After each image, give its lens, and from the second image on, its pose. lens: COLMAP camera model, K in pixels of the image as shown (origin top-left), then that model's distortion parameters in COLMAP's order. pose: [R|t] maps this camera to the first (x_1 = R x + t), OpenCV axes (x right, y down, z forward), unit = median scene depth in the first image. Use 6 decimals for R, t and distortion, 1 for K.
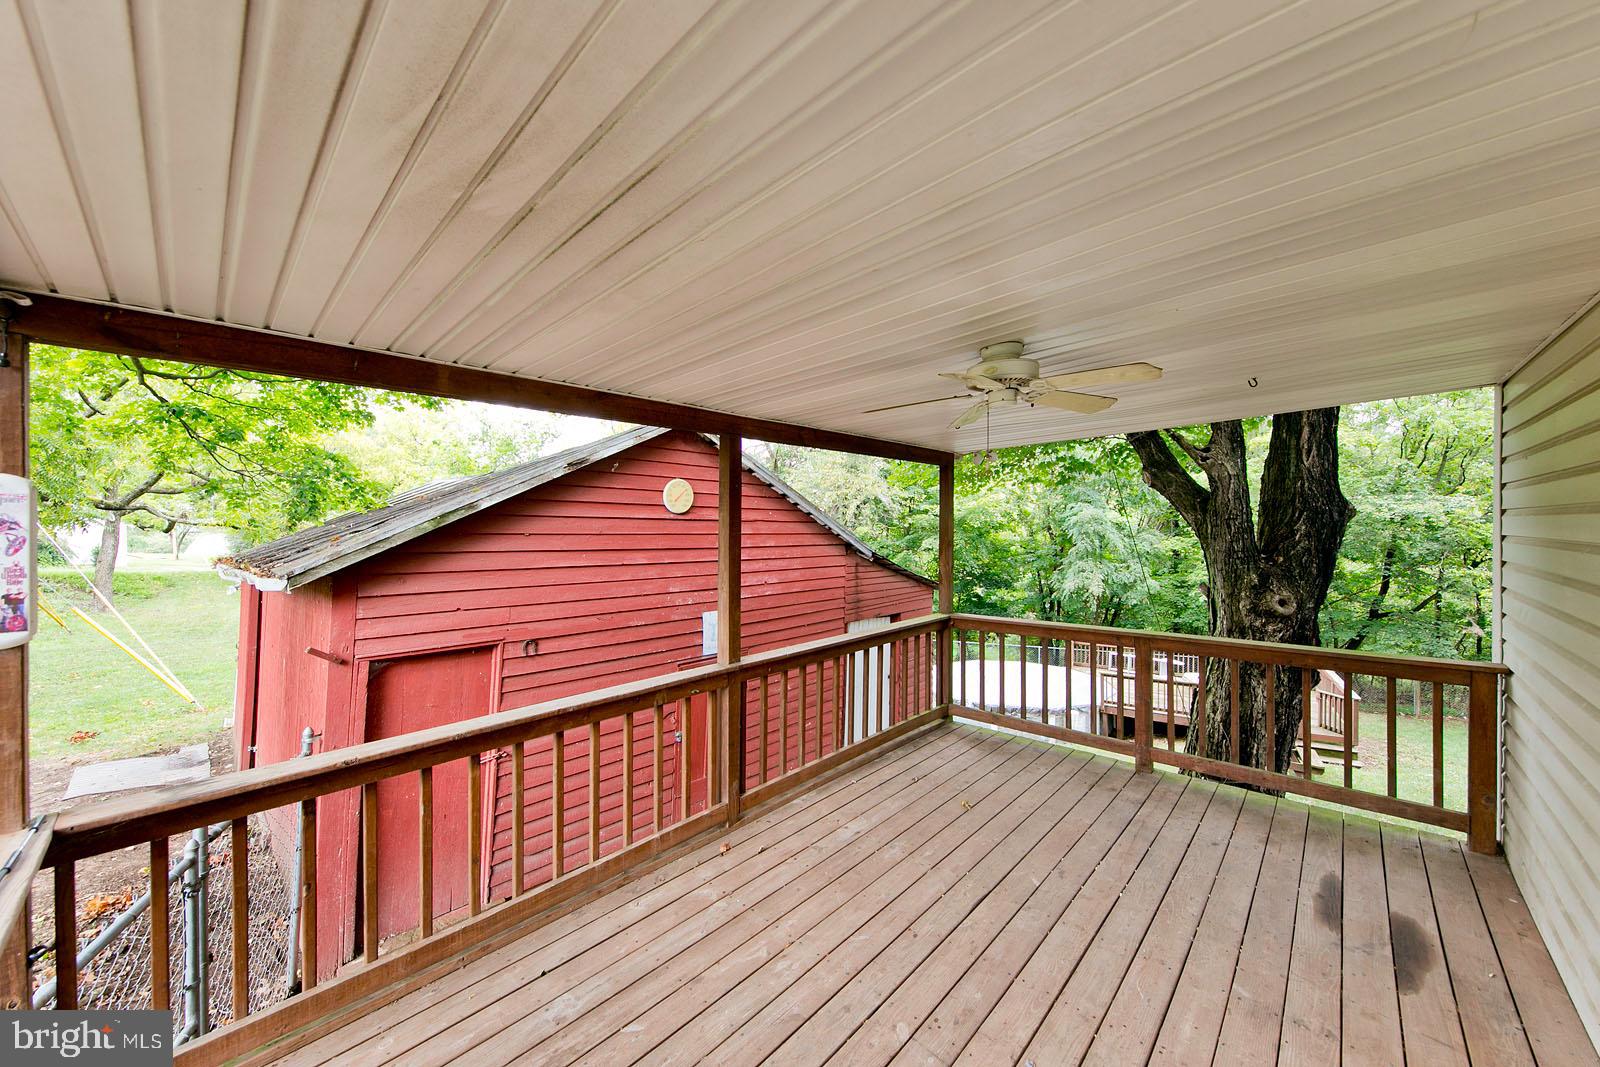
lens RADIAL K [[580.8, 0, 802.0], [0, 580.8, 533.1], [0, 0, 1]] dist [0.000658, -0.000389]
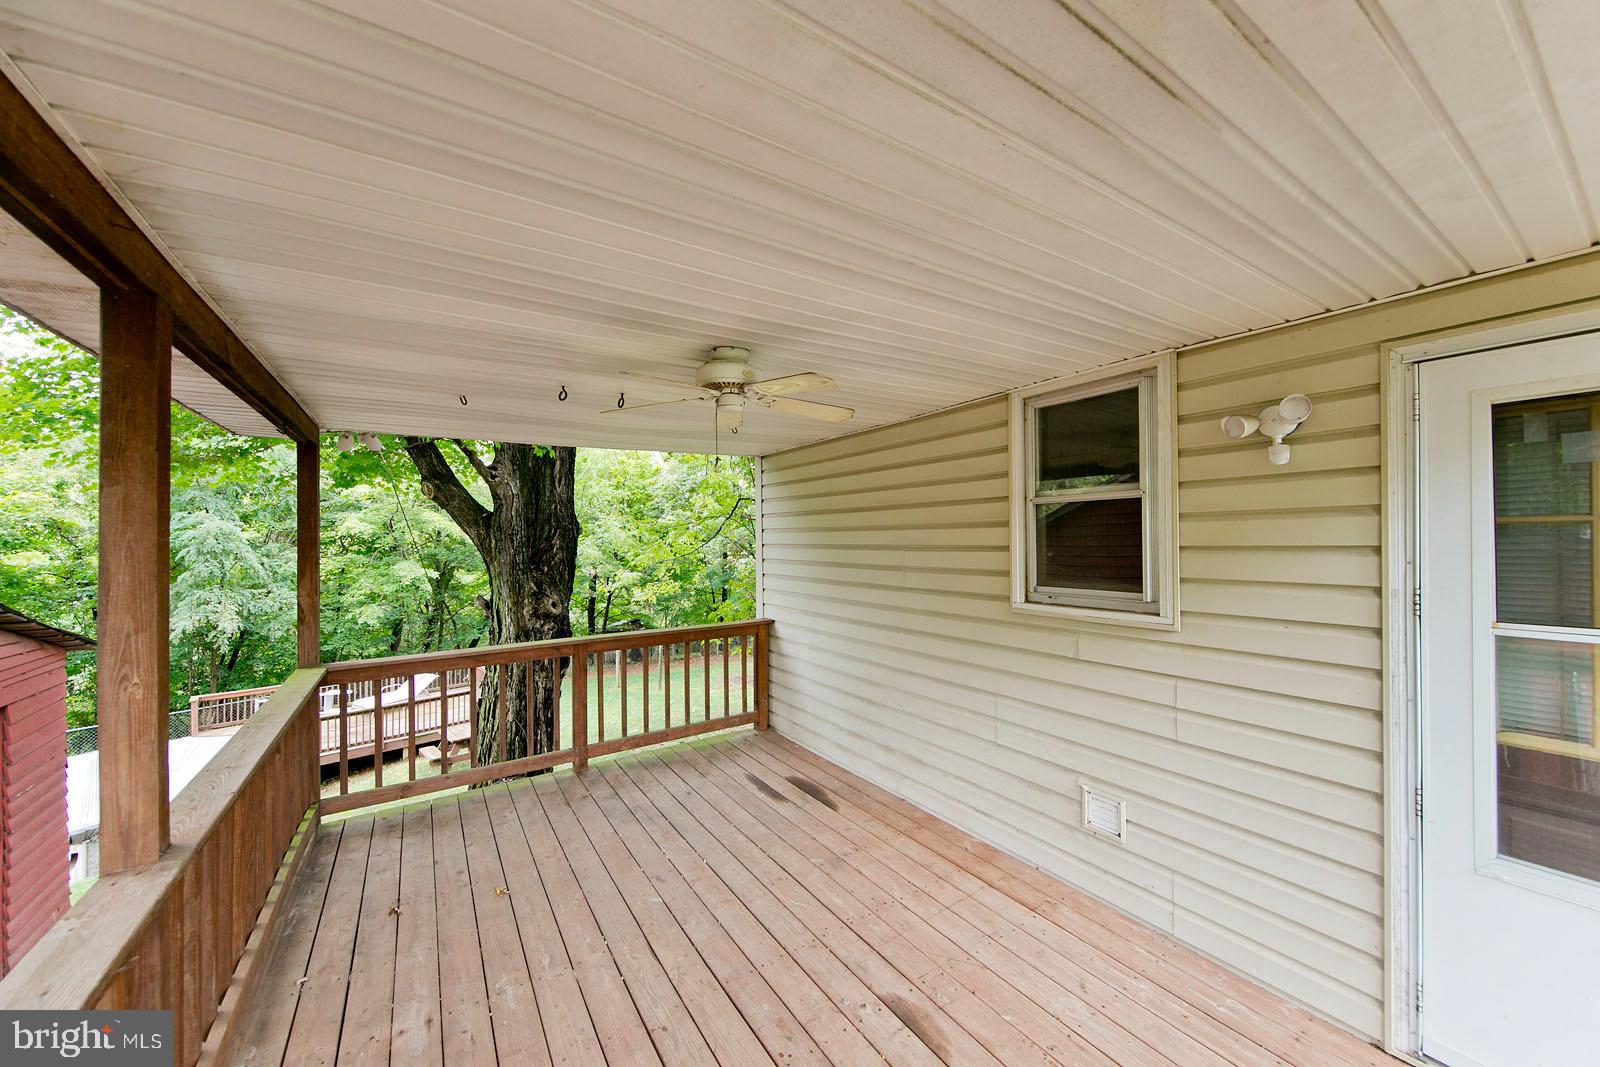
lens RADIAL K [[580.8, 0, 795.3], [0, 580.8, 543.1], [0, 0, 1]] dist [0.000658, -0.000389]
pose [[0.224360, 0.003104, 0.974501, -0.242345], [0.013157, 0.999894, -0.006214, 0.007367], [-0.974417, 0.014215, 0.224296, 0.270452]]
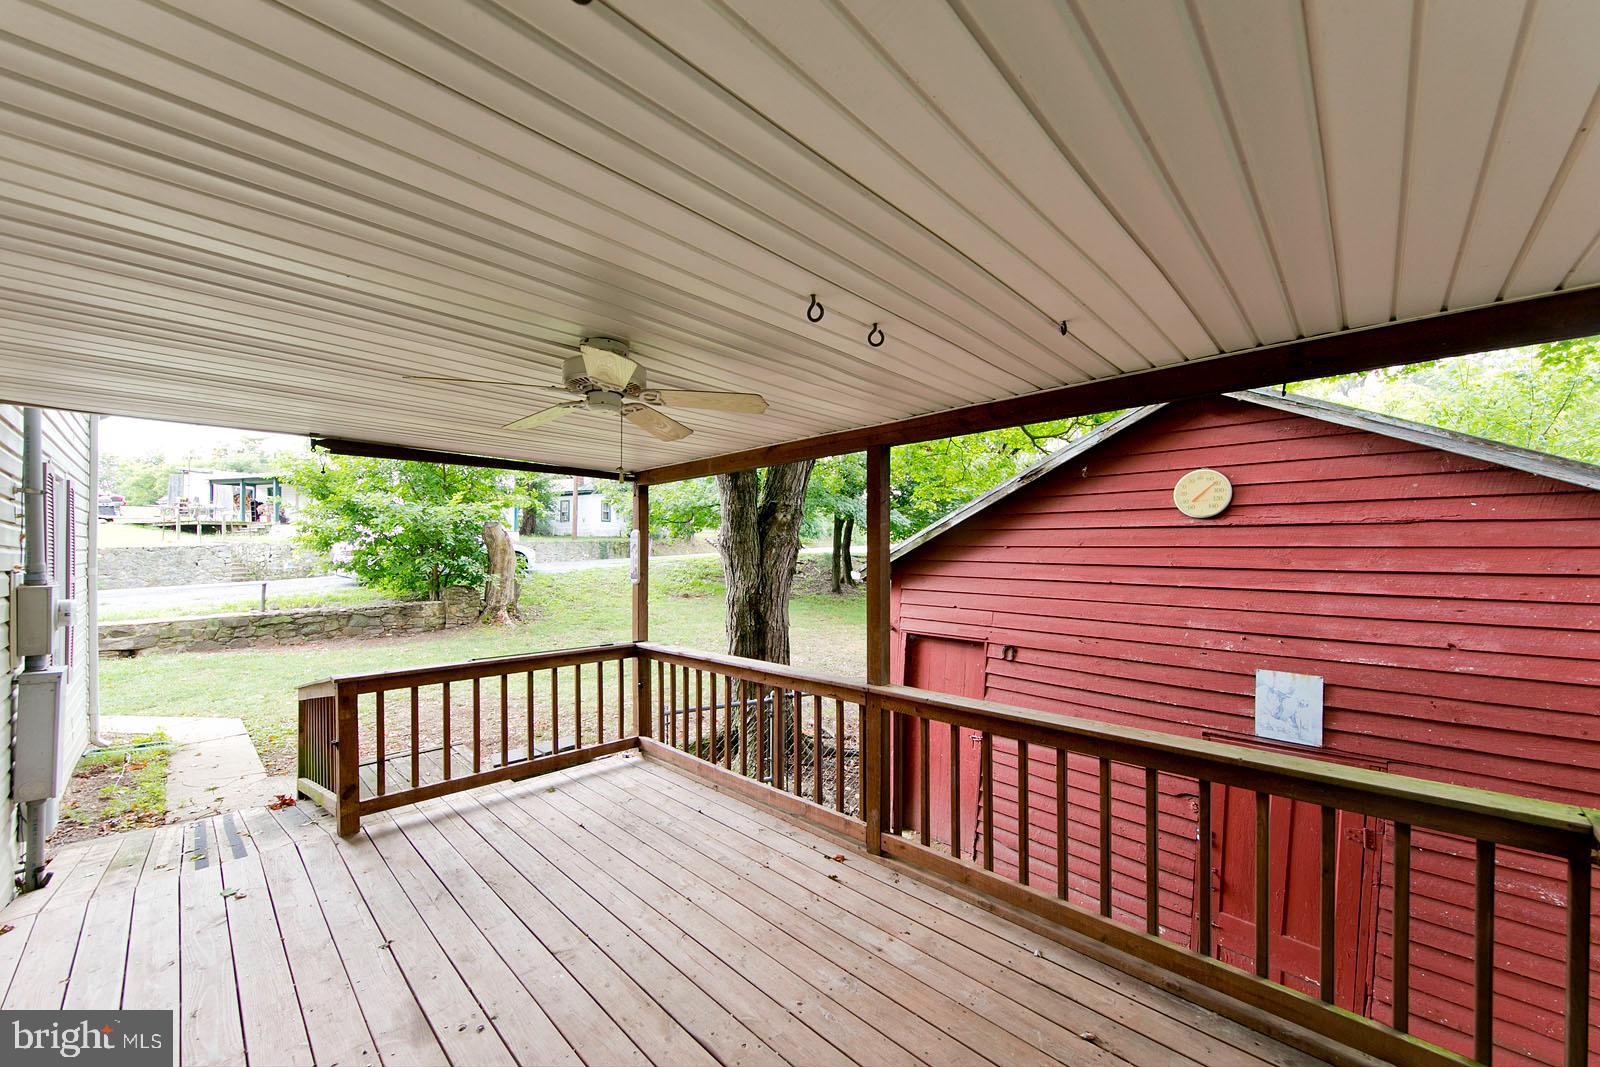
lens RADIAL K [[580.8, 0, 809.1], [0, 580.8, 539.3], [0, 0, 1]] dist [0.000658, -0.000389]
pose [[0.007547, 0.001250, -0.999971, 0.490320], [0.008892, 0.999960, 0.001317, -0.012873], [0.999932, -0.008902, 0.007535, 0.520409]]
